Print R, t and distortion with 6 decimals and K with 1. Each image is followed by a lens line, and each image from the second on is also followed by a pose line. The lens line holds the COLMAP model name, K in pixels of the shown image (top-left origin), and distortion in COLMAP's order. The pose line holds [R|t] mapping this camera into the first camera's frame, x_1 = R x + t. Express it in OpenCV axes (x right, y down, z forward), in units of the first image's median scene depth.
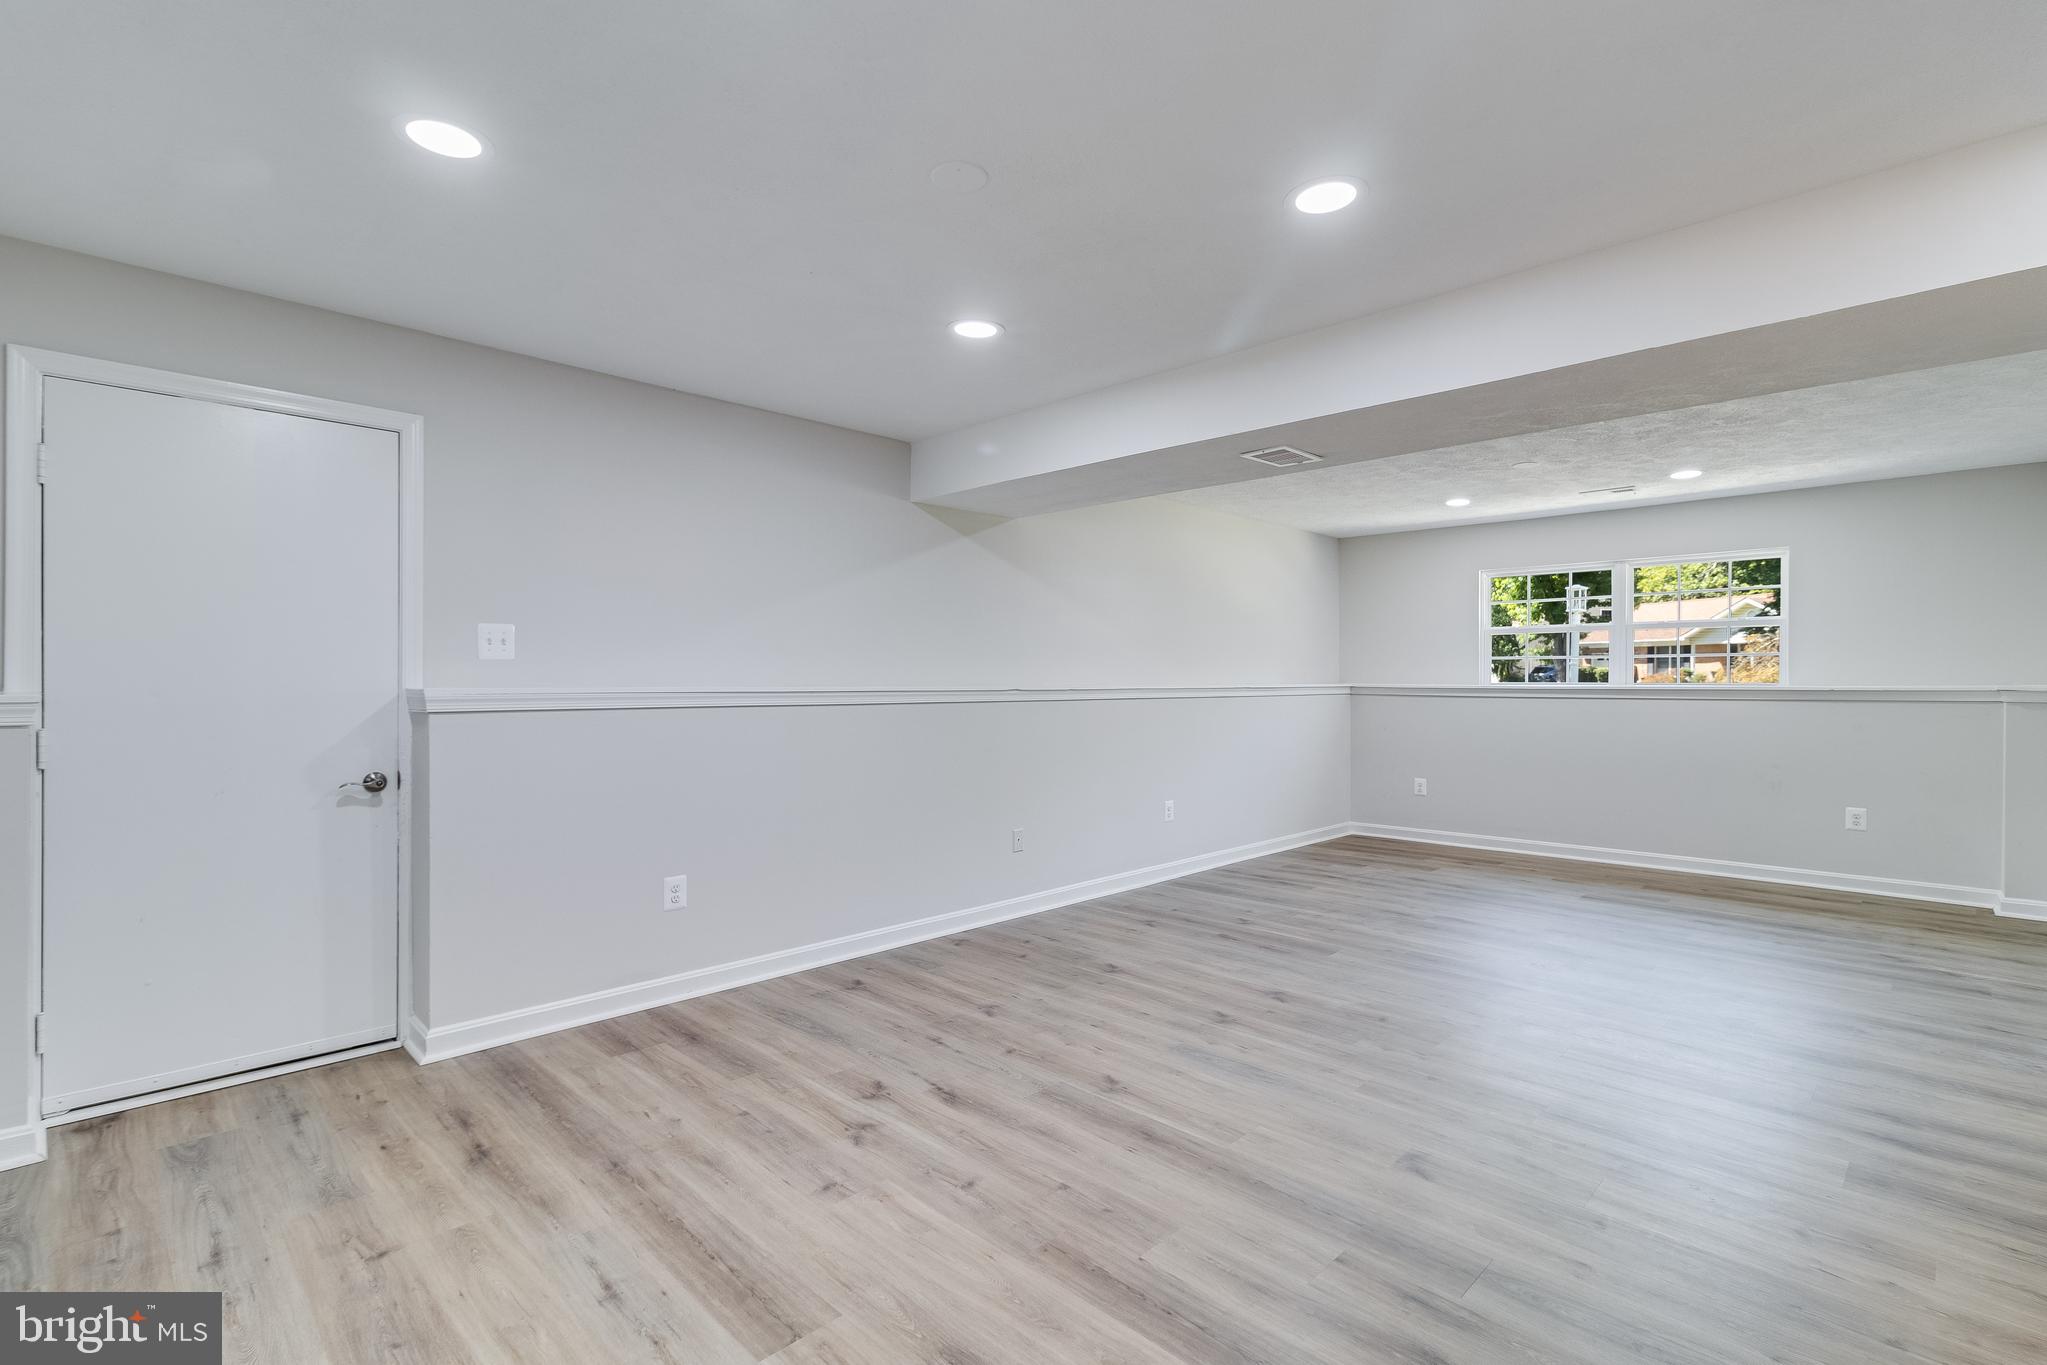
lens RADIAL K [[945.6, 0, 1025.4], [0, 945.6, 683.5], [0, 0, 1]] dist [0.002139, -0.000603]
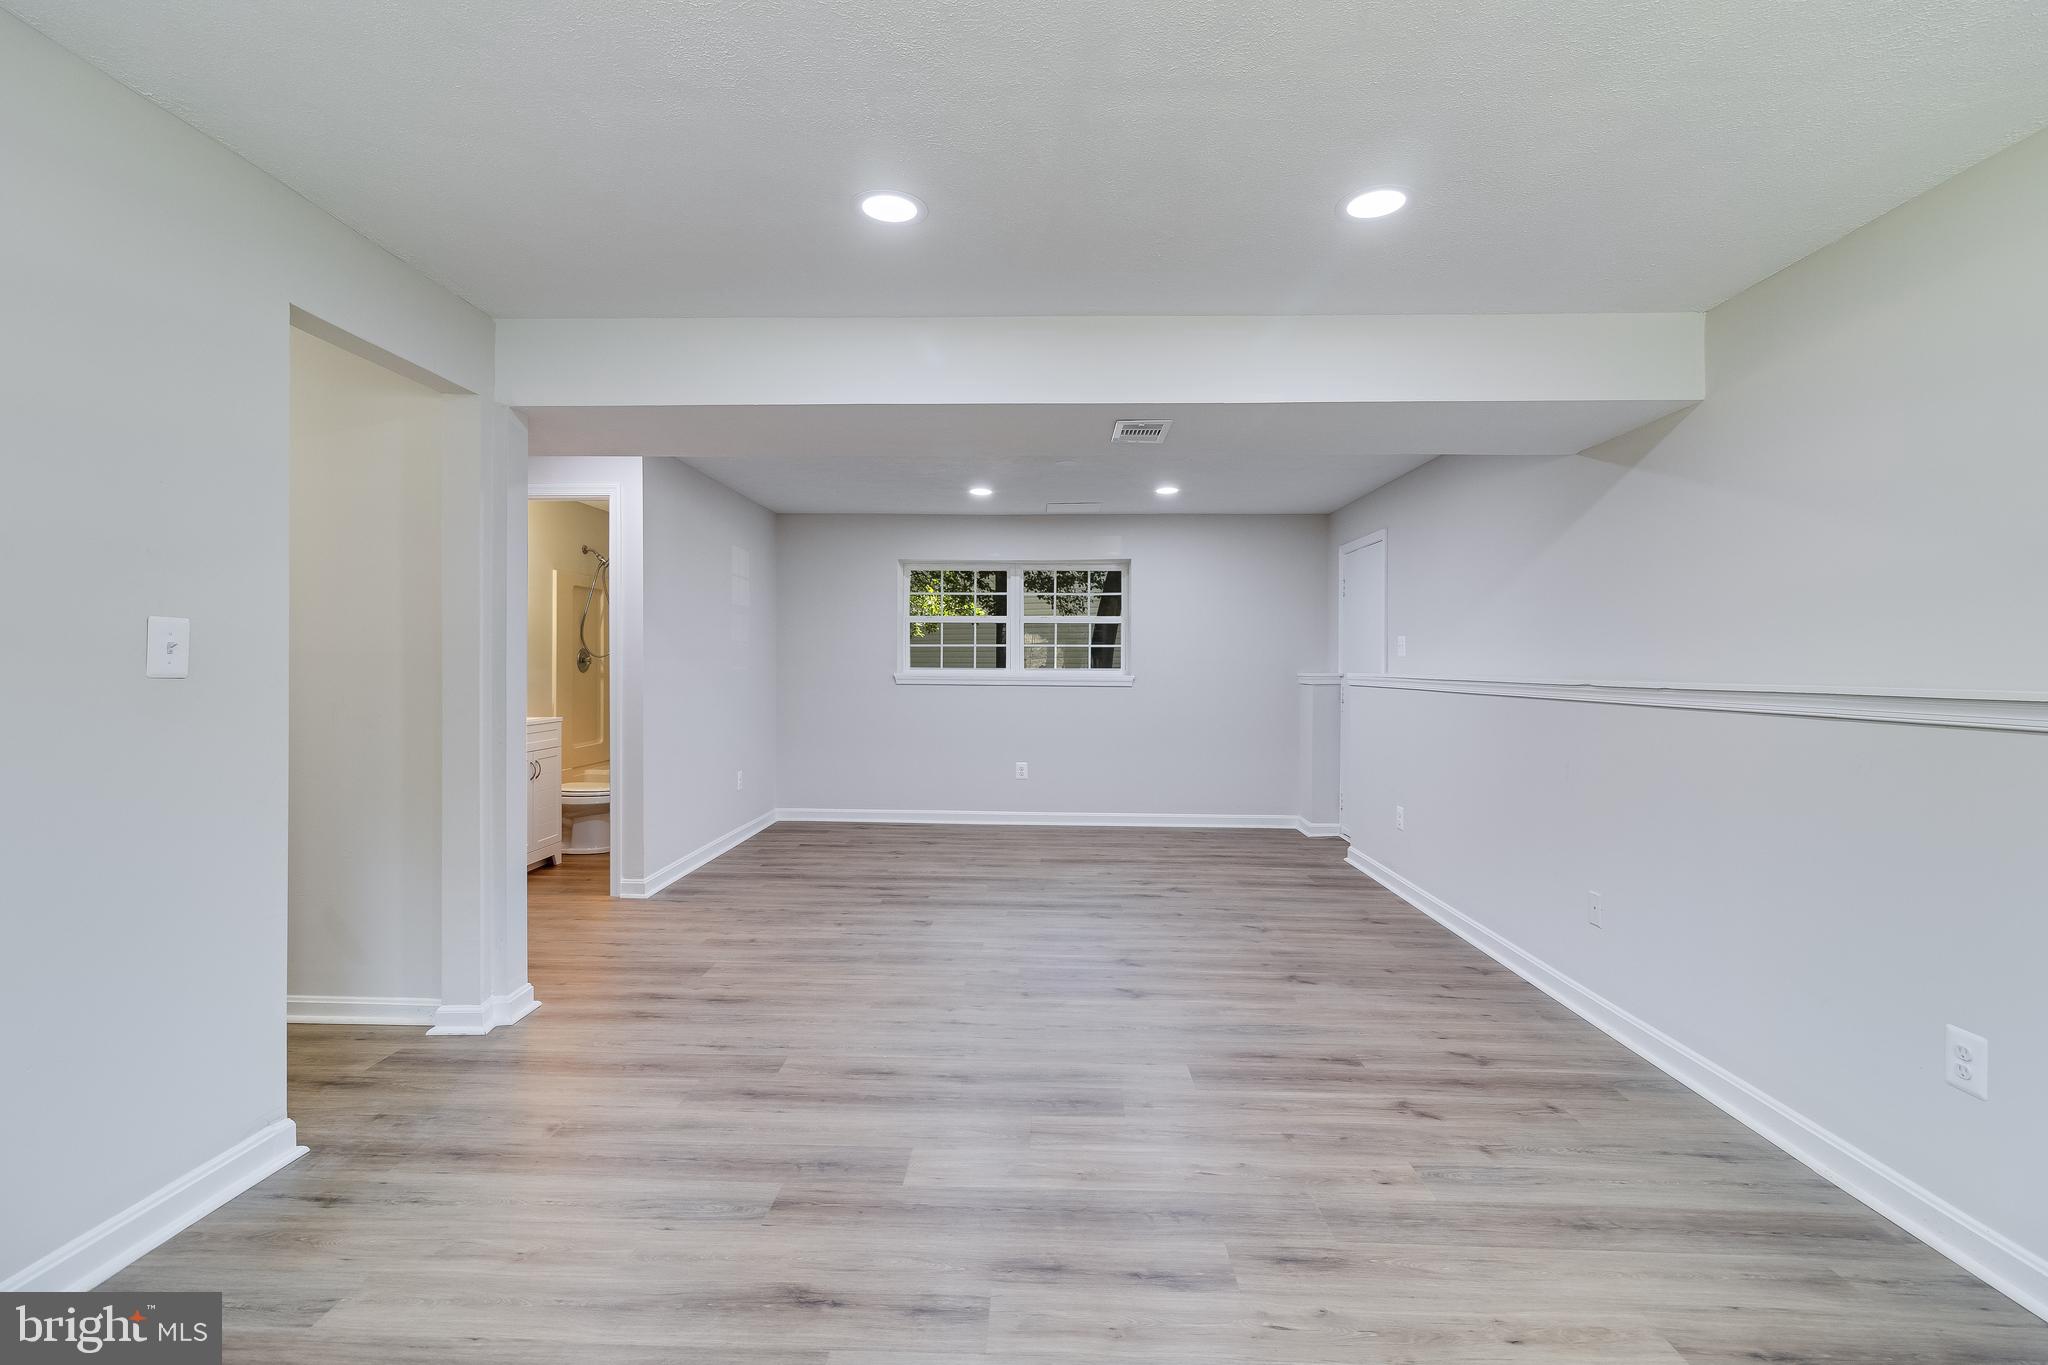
lens RADIAL K [[946.0, 0, 1022.7], [0, 946.0, 667.9], [0, 0, 1]] dist [0.002139, -0.000603]
pose [[-0.729494, -0.004185, -0.683975, 1.035123], [-0.010284, 0.999935, 0.004851, -0.007307], [0.683910, 0.010573, -0.729490, 1.661872]]
